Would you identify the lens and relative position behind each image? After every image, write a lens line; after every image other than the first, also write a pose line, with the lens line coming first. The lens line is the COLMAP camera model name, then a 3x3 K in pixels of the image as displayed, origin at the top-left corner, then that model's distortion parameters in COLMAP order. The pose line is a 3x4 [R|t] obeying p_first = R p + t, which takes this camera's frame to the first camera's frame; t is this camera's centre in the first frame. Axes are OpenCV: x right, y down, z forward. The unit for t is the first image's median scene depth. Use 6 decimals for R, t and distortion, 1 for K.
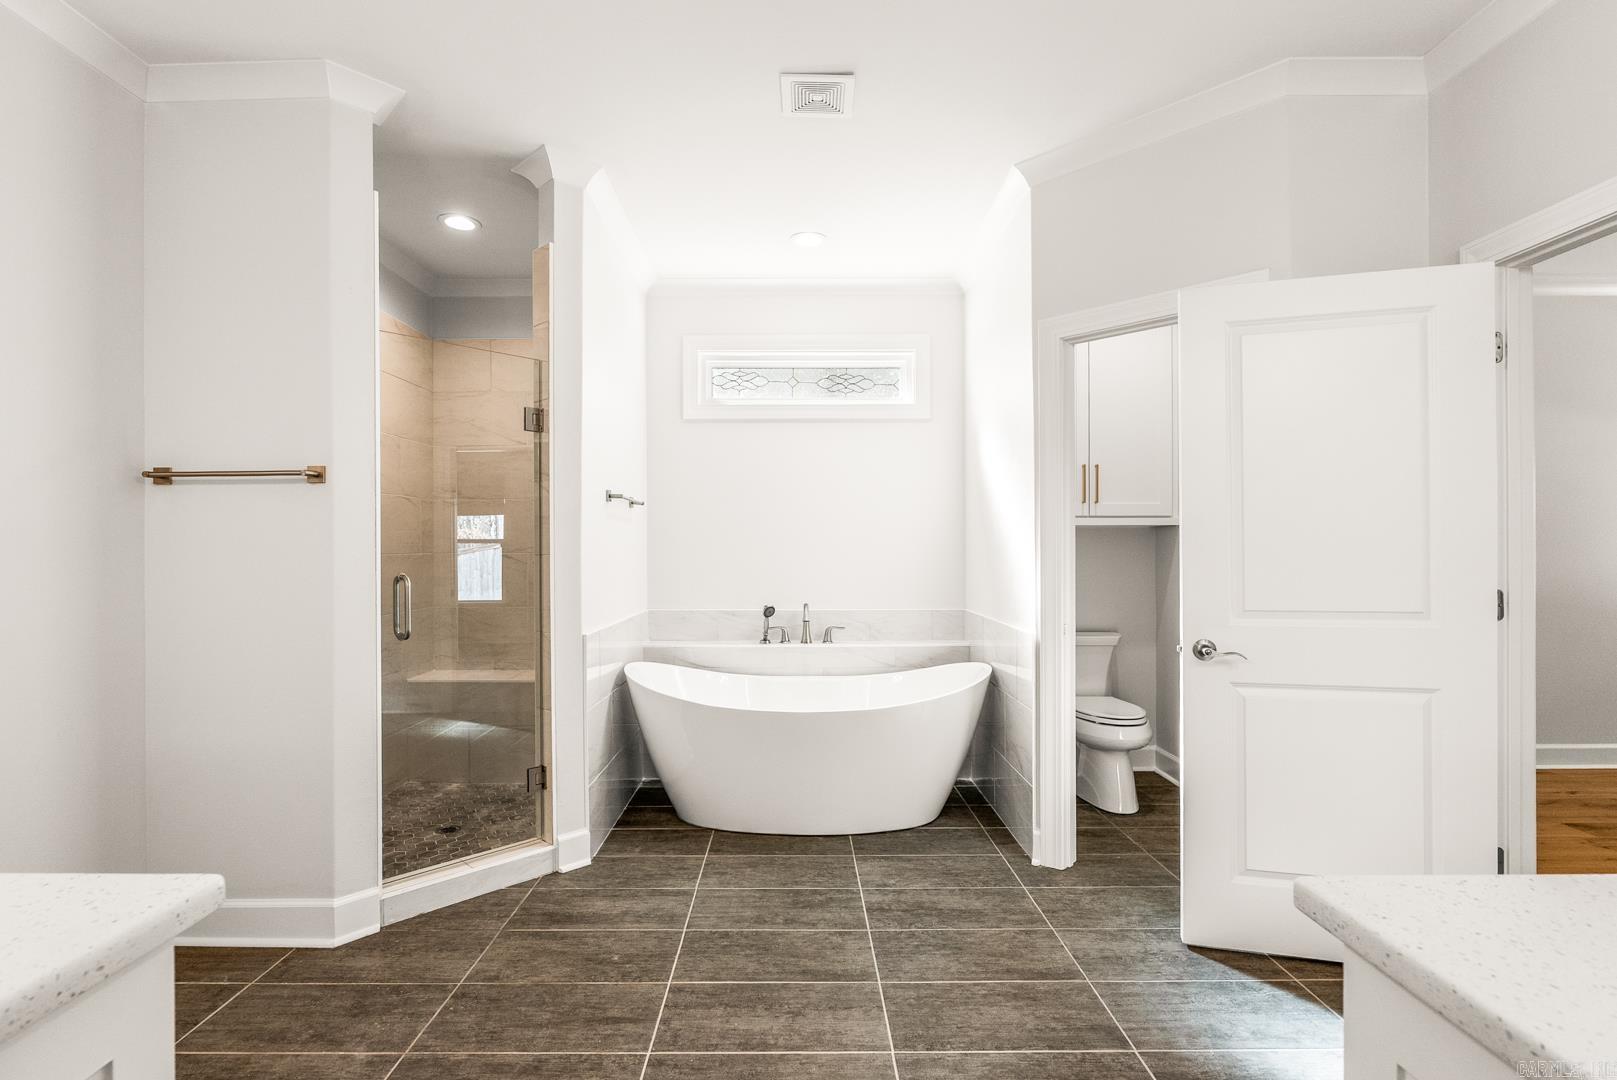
lens RADIAL K [[732.4, 0, 817.9], [0, 732.4, 533.6], [0, 0, 1]] dist [-0.003529, 0.000001]
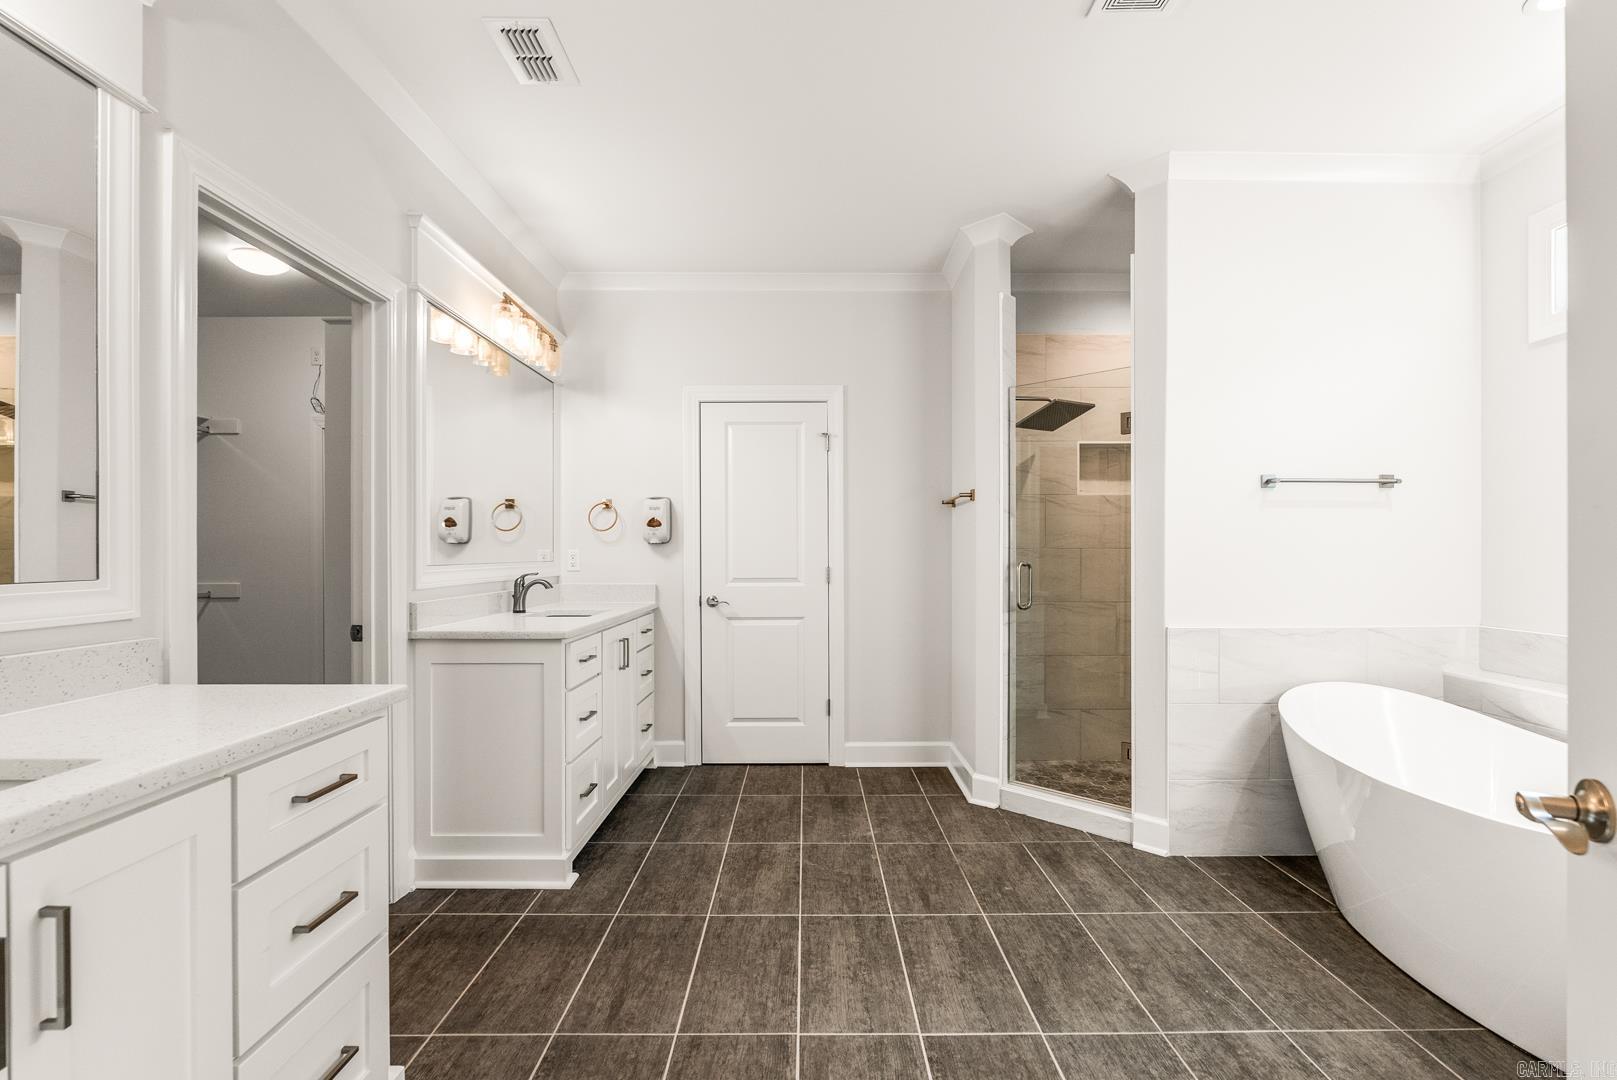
lens RADIAL K [[669.5, 0, 806.0], [0, 669.5, 547.5], [0, 0, 1]] dist [0.000861, 0.001084]
pose [[0.069339, -0.005061, -0.997580, 0.715996], [0.010458, 0.999936, -0.004346, 0.031327], [0.997538, -0.010131, 0.069388, 0.559314]]
